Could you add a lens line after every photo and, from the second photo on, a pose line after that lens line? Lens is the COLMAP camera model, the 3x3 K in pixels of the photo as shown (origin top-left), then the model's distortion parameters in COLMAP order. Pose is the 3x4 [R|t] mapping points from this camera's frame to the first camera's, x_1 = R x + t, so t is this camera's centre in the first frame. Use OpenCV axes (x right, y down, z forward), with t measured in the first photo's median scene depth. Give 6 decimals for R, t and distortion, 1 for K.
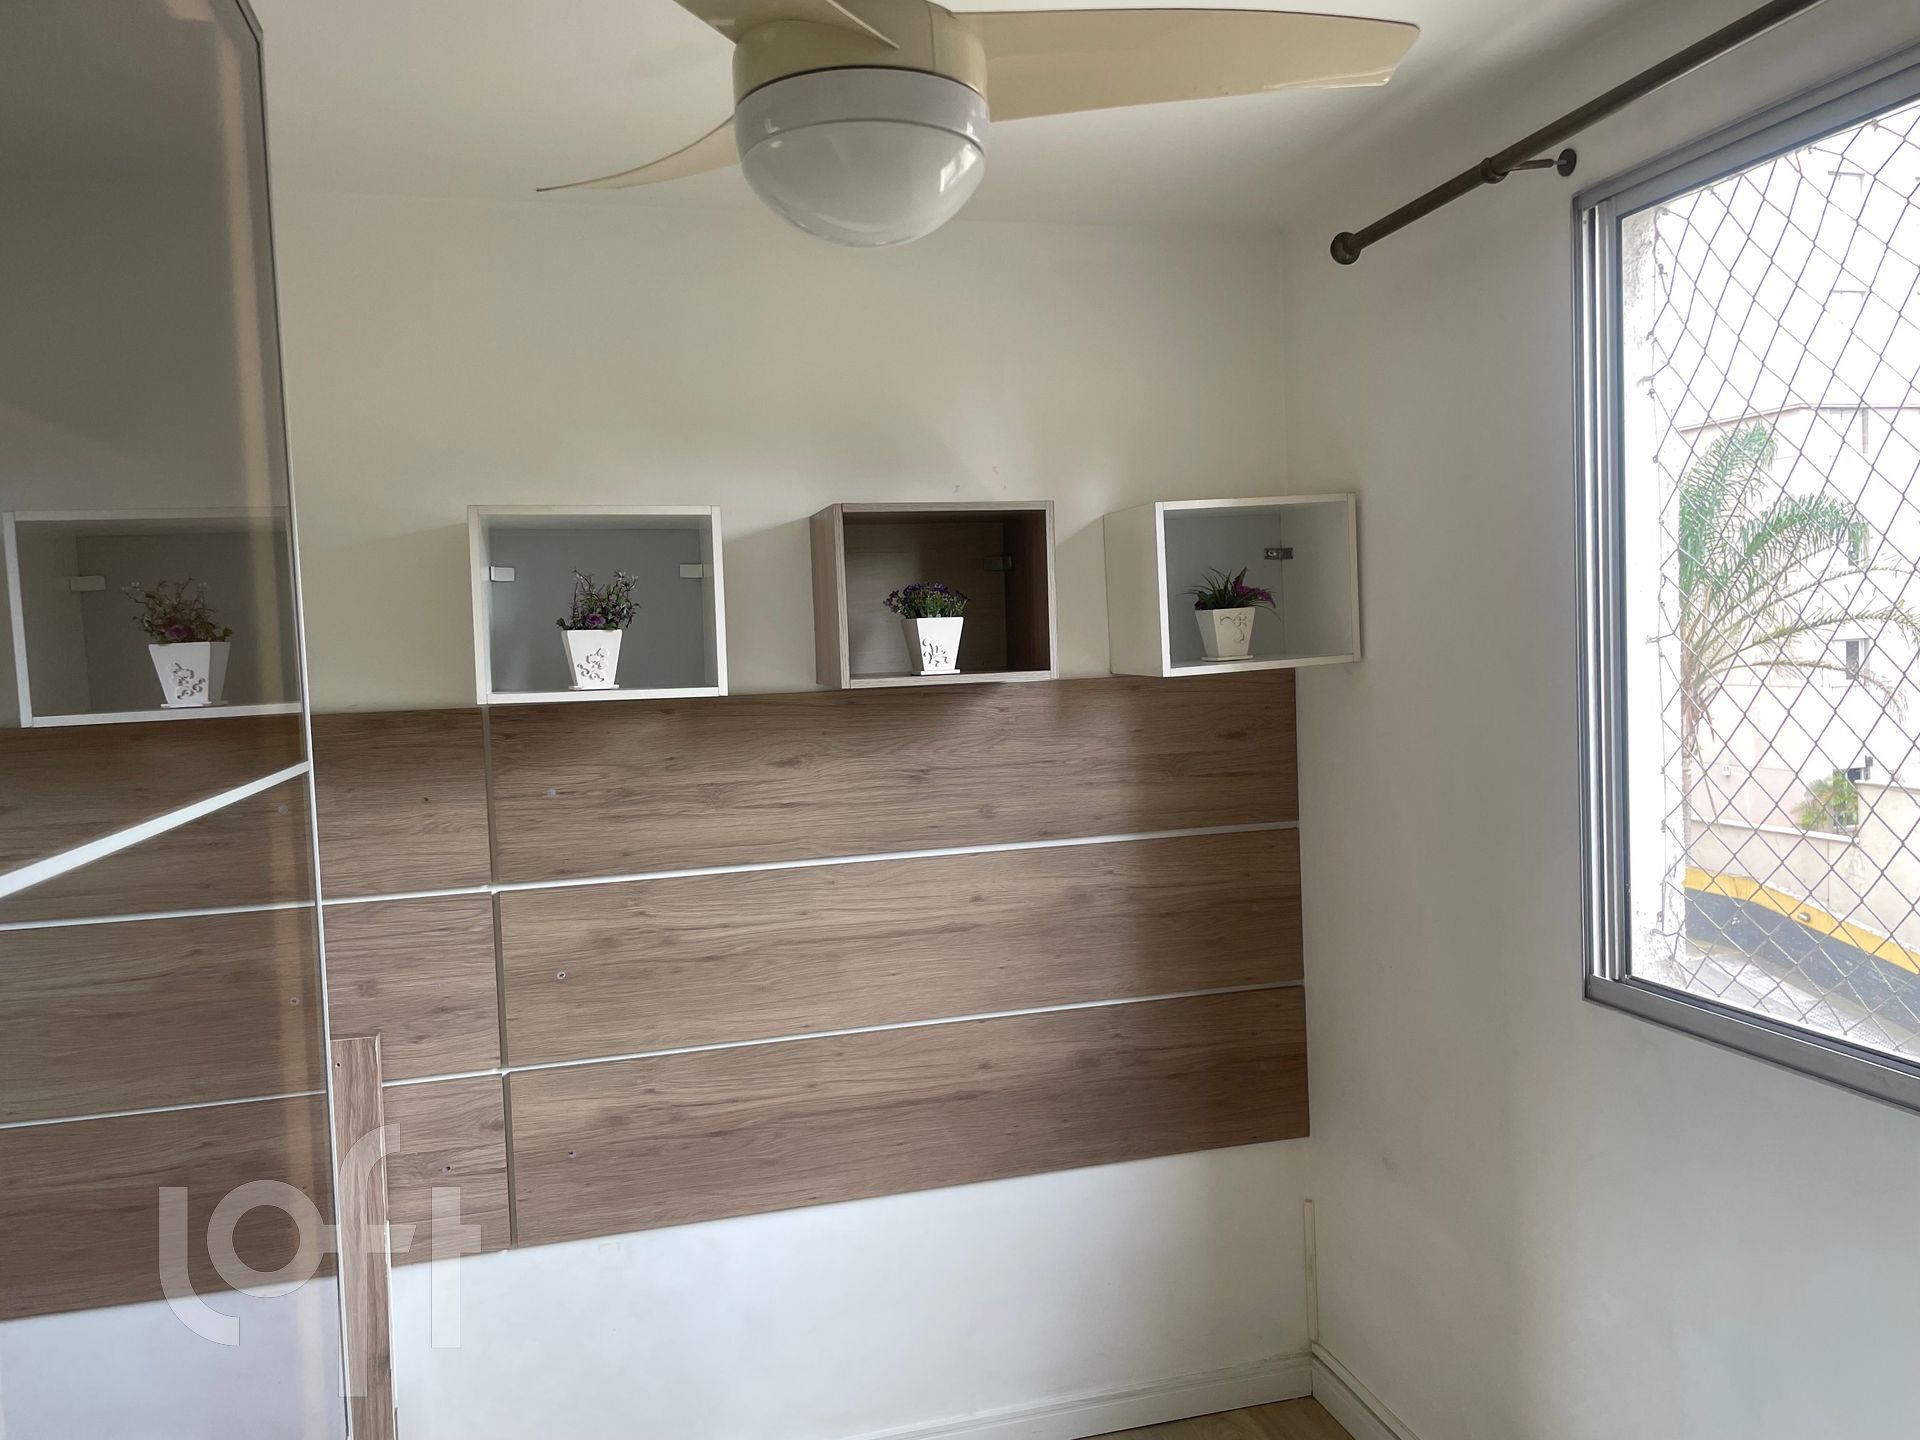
lens RADIAL K [[1456.1, 0, 977.0], [0, 1456.1, 713.2], [0, 0, 1]] dist [0.078137, -0.086892]
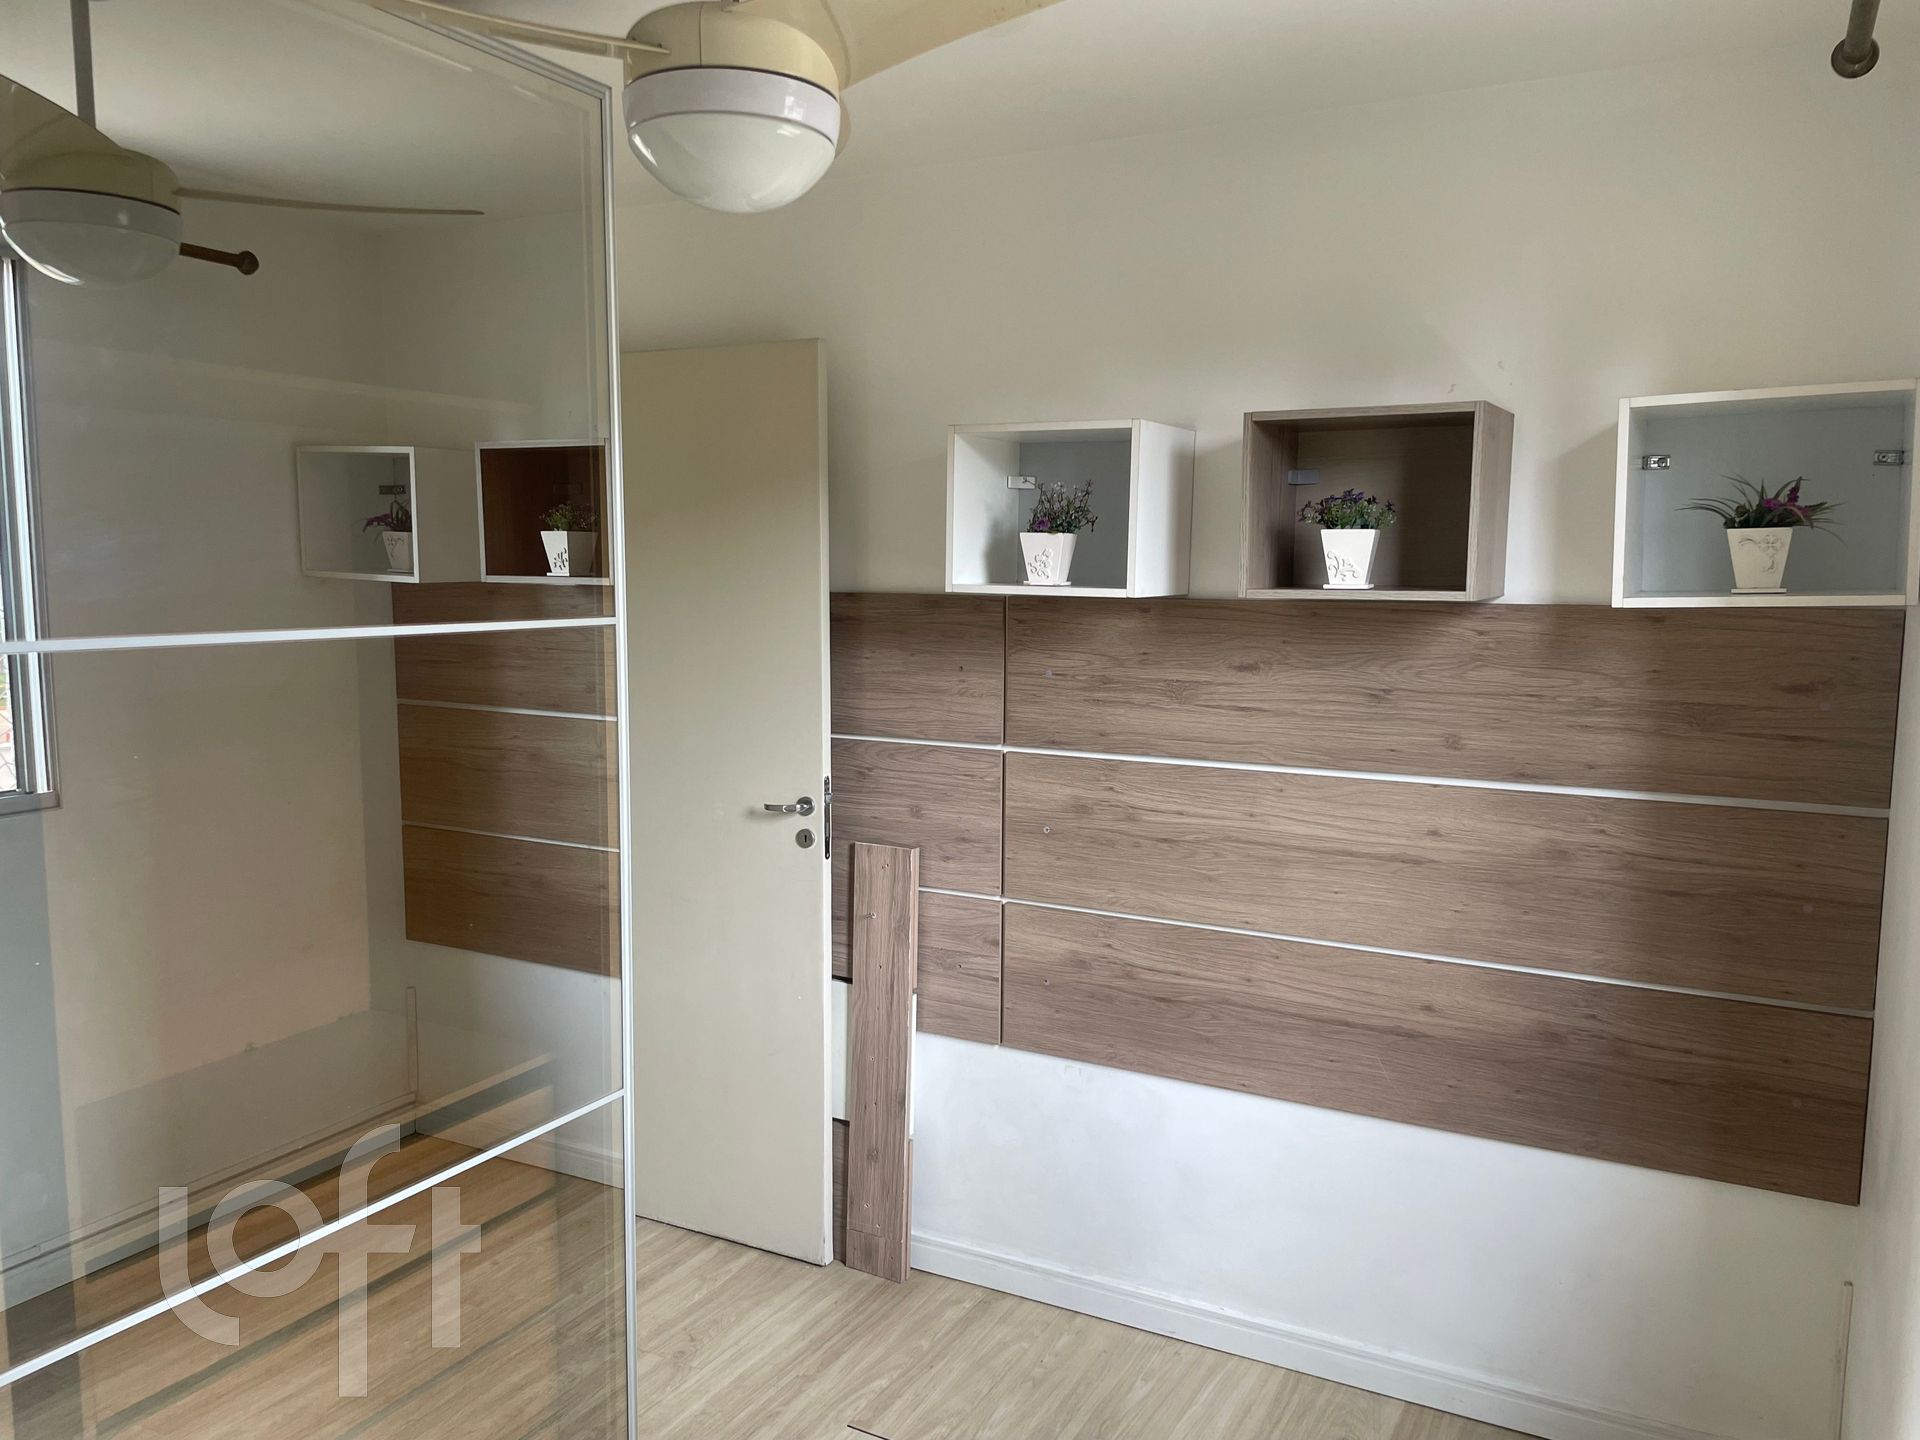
lens RADIAL K [[1456.1, 0, 967.8], [0, 1456.1, 716.3], [0, 0, 1]] dist [0.078137, -0.086892]
pose [[0.720760, 0.118350, -0.683007, 0.429971], [-0.066870, 0.992593, 0.101429, -0.023092], [0.689952, -0.027434, 0.723335, 0.116860]]
